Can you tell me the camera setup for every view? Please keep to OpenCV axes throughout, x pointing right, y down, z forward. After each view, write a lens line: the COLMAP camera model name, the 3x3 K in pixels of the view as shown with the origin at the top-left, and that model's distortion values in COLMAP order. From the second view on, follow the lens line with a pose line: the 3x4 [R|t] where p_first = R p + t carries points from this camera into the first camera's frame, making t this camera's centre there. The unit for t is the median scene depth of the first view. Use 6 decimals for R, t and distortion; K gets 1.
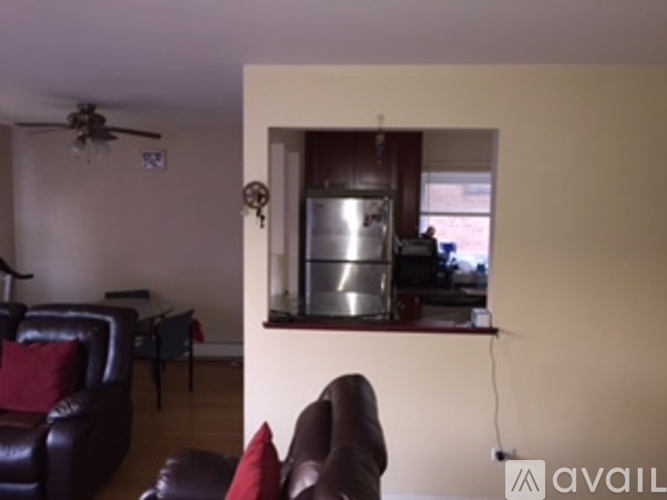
lens RADIAL K [[578.1, 0, 332.9], [0, 578.1, 244.3], [0, 0, 1]] dist [0.024915, -0.018030]
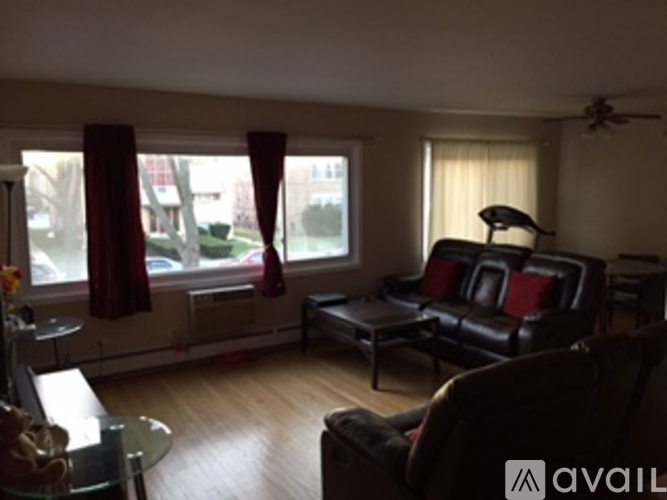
lens RADIAL K [[578.1, 0, 334.2], [0, 578.1, 249.4], [0, 0, 1]] dist [0.024915, -0.018030]
pose [[0.565669, 0.087337, -0.819994, 0.372715], [-0.053276, 0.996169, 0.069349, 0.032245], [0.822909, 0.004458, 0.568155, -0.212045]]
